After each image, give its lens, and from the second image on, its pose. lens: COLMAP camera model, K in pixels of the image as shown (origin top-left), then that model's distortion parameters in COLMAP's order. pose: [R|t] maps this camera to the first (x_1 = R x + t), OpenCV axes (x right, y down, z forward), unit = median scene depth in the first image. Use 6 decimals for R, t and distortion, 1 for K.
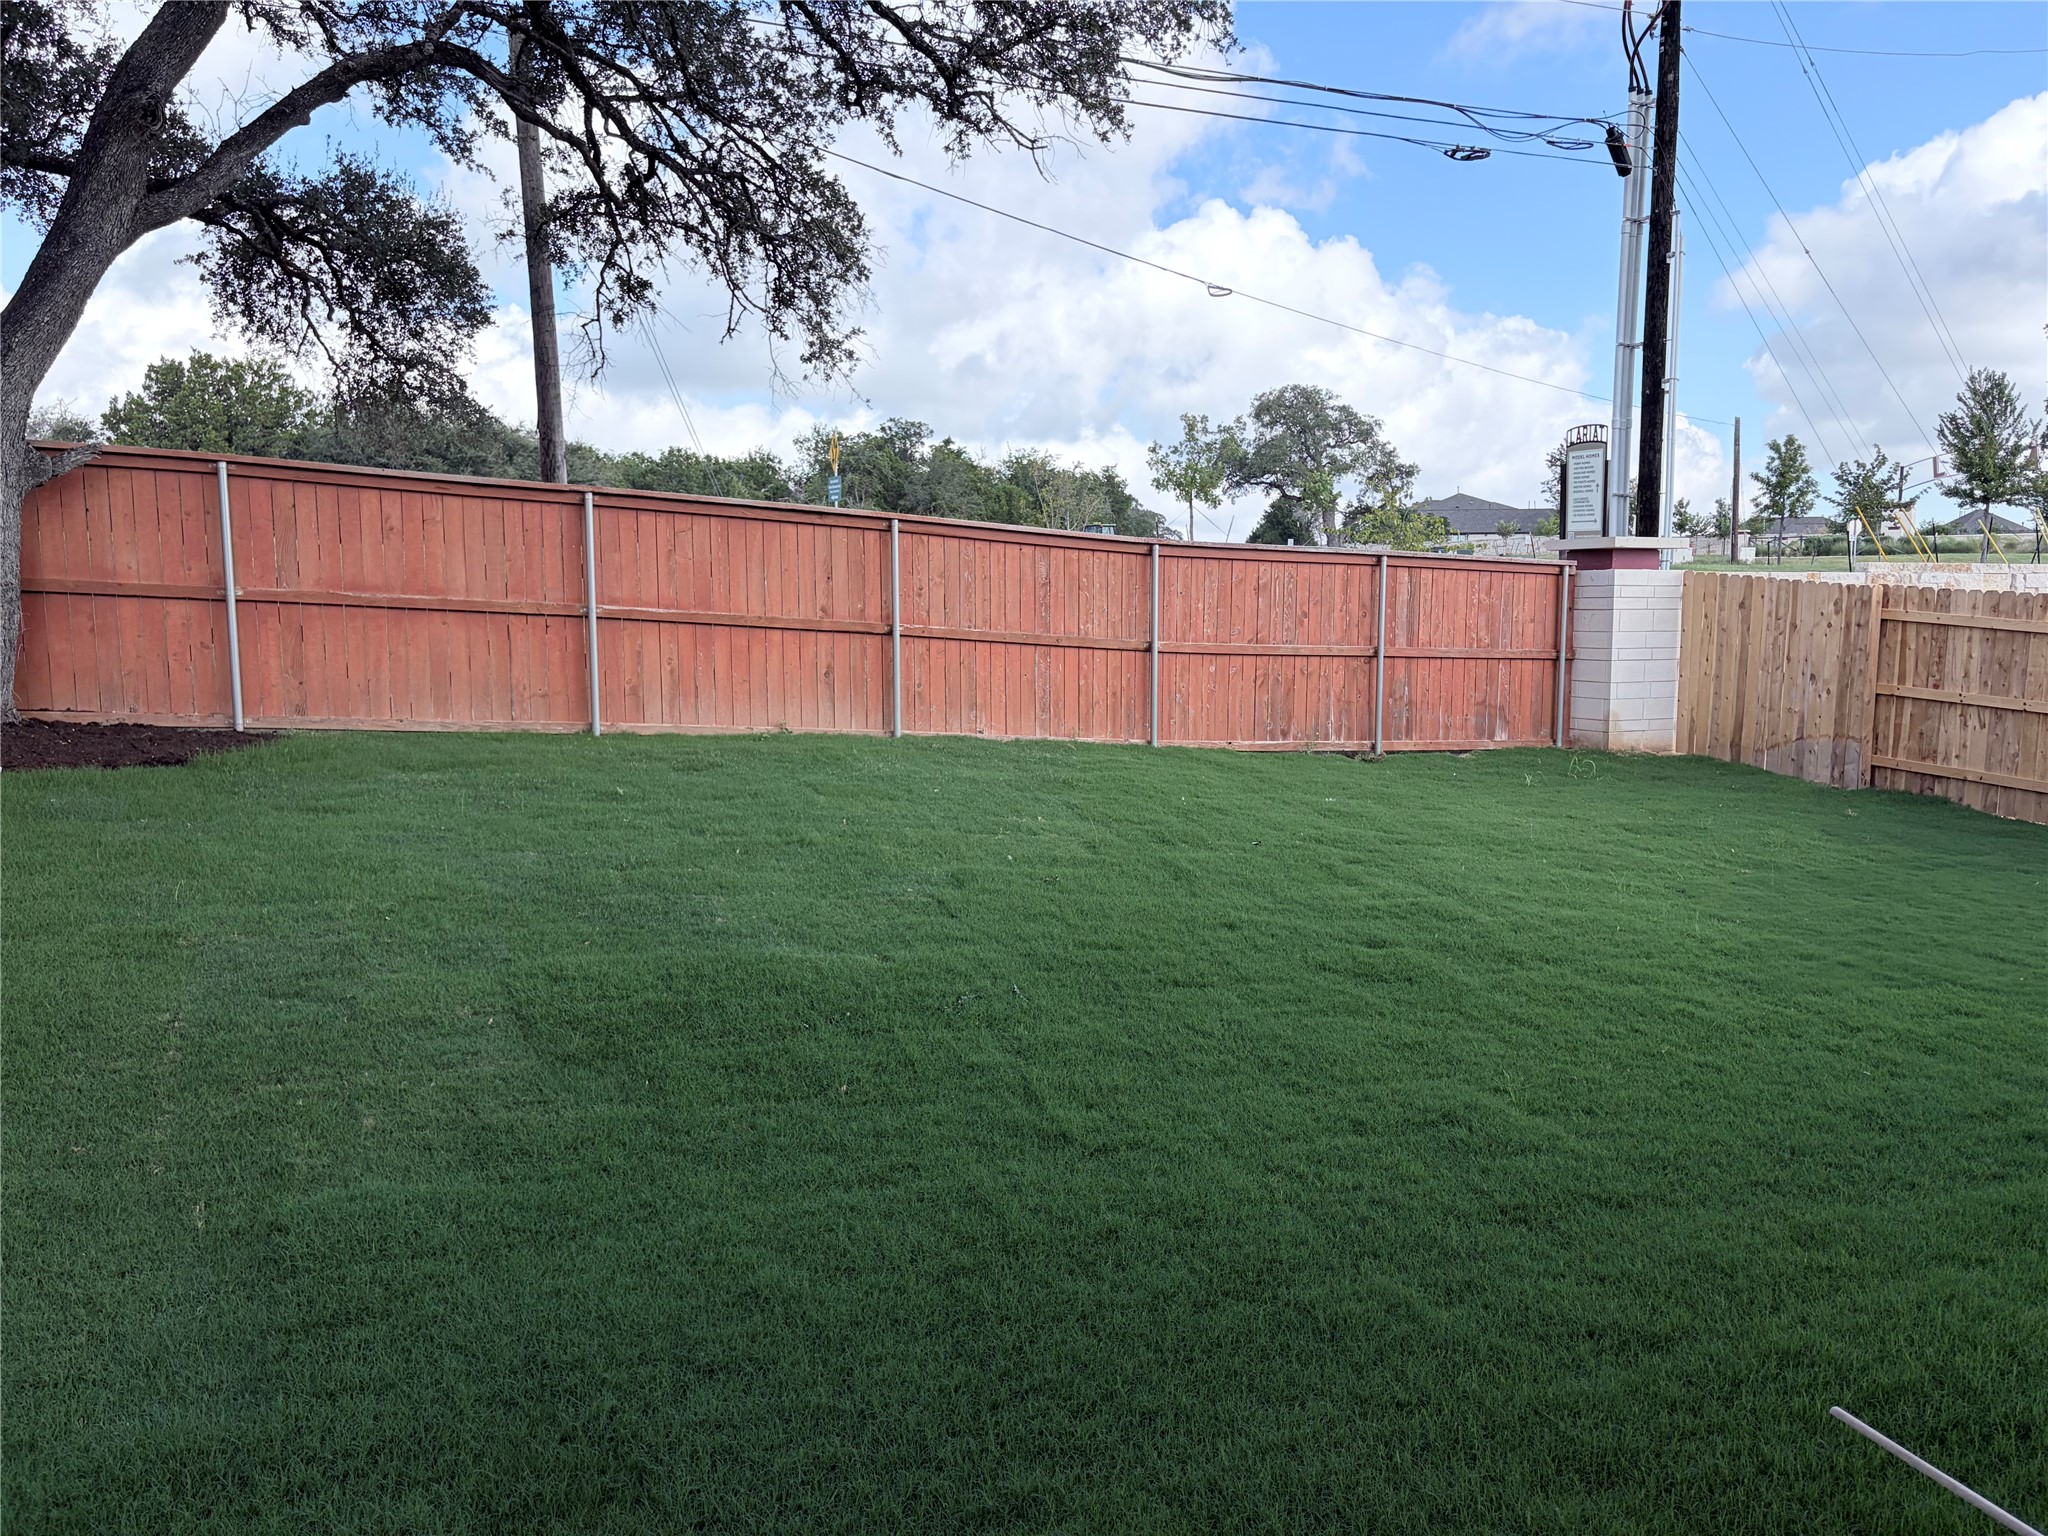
lens RADIAL K [[1525.3, 0, 1045.0], [0, 1525.3, 768.3], [0, 0, 1]] dist [0.012449, -0.016727]
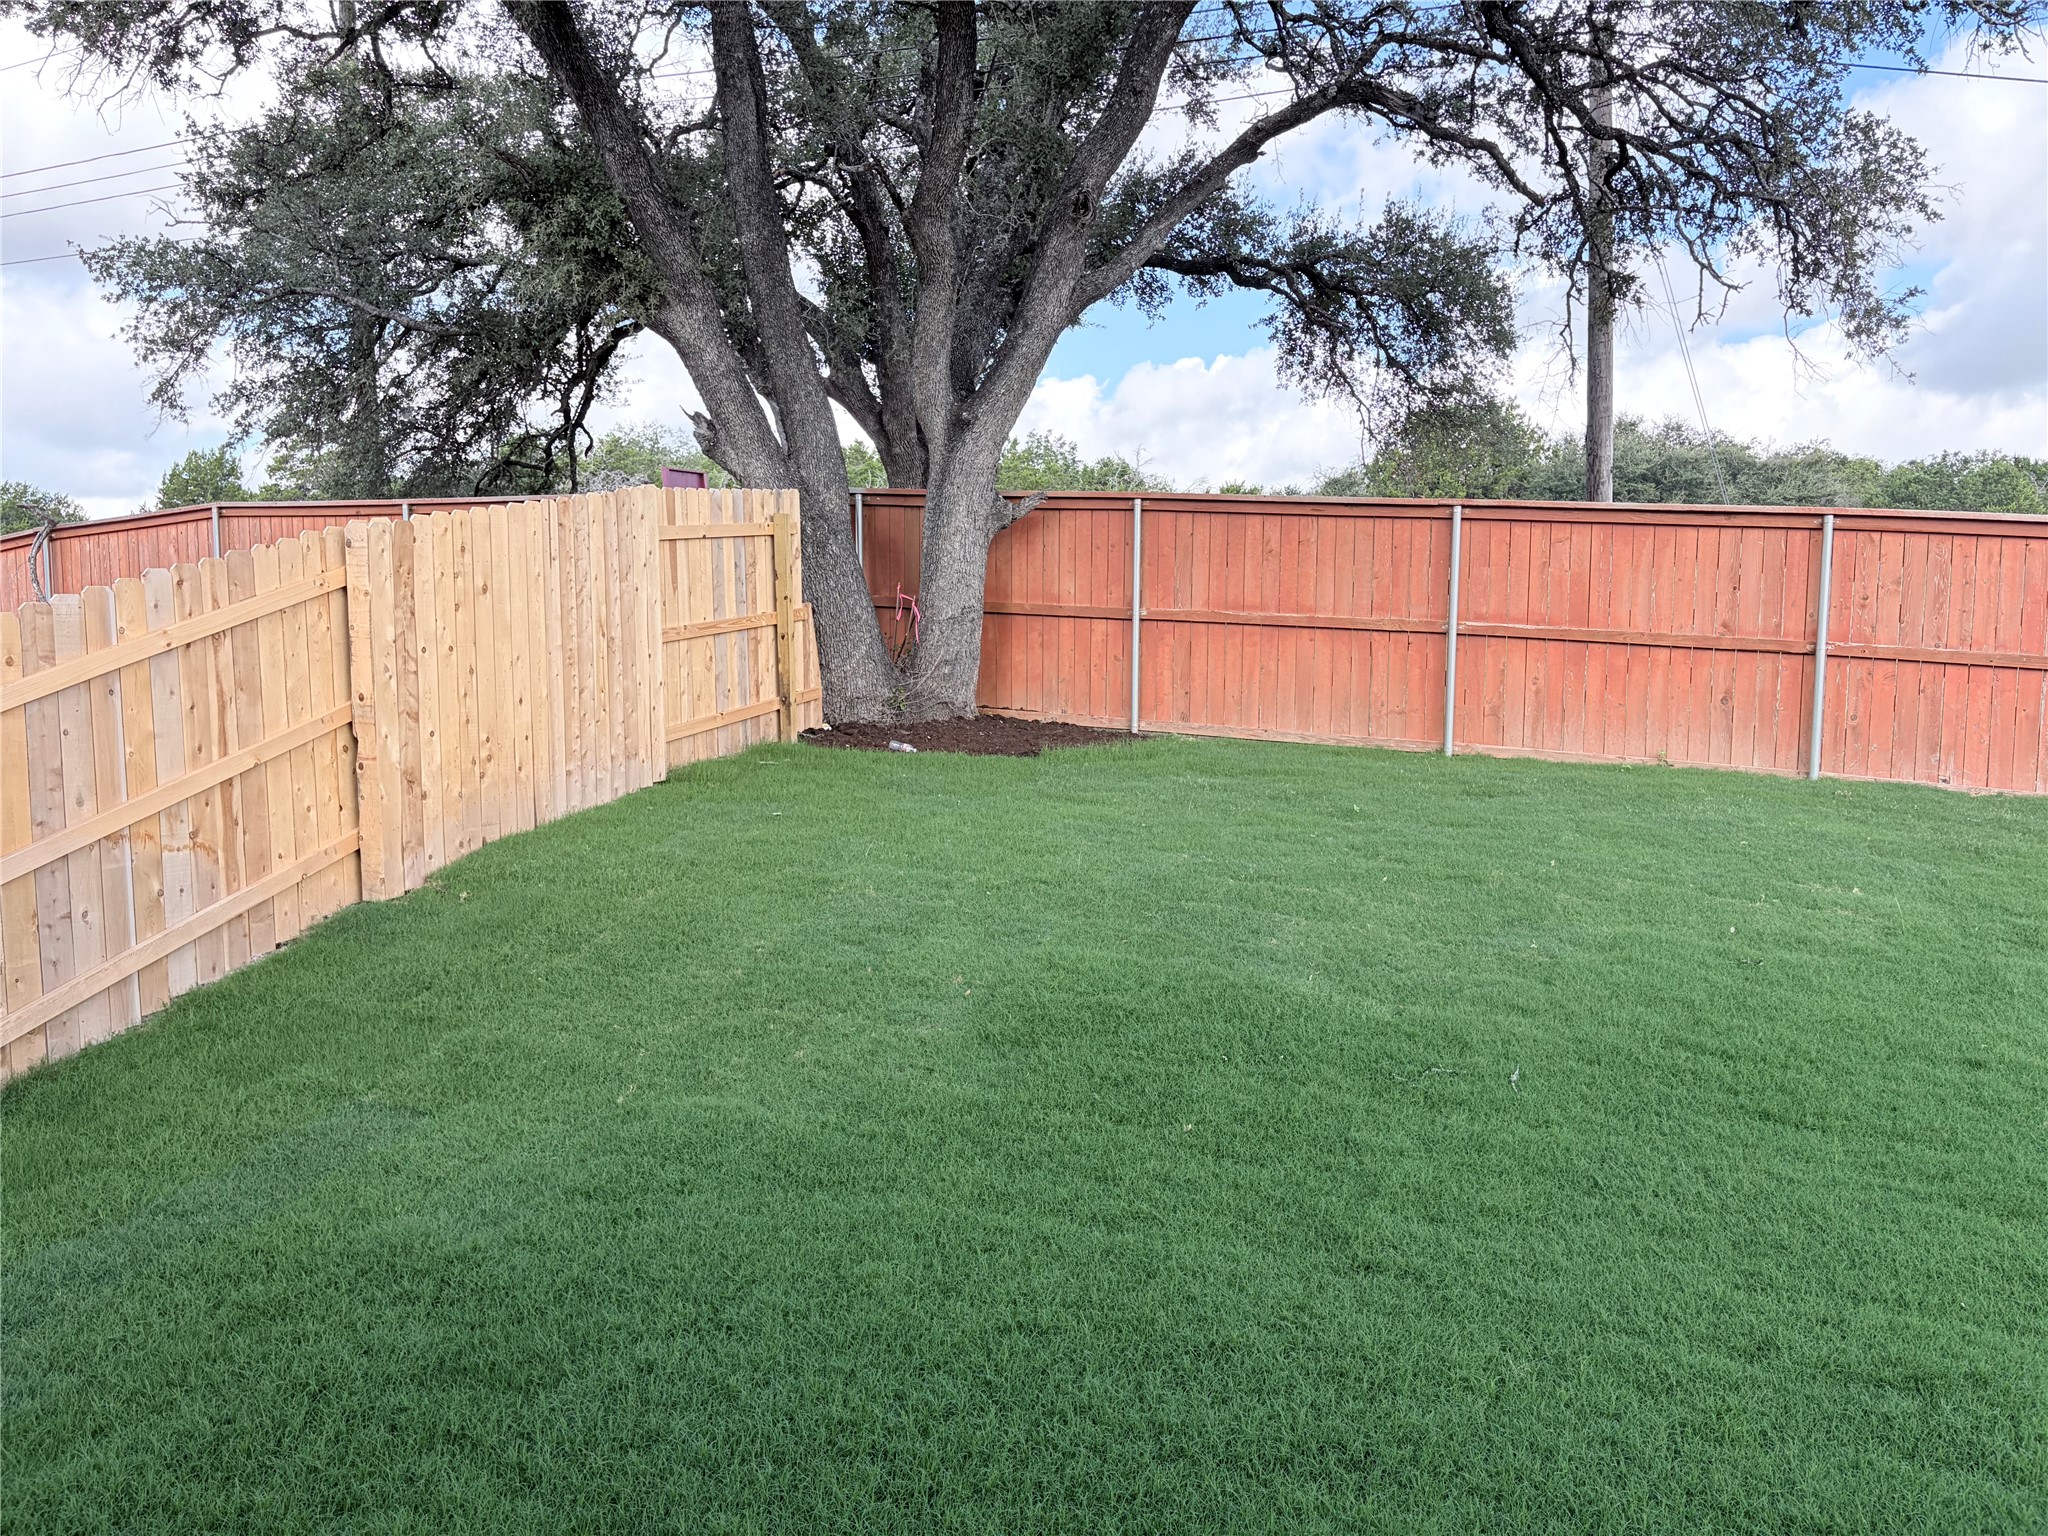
lens RADIAL K [[1525.3, 0, 1031.9], [0, 1525.3, 778.3], [0, 0, 1]] dist [0.012449, -0.016727]
pose [[0.696357, 0.064757, -0.714768, 0.216783], [-0.075221, 0.997021, 0.017044, -0.004010], [0.713742, 0.041897, 0.699154, 0.136291]]
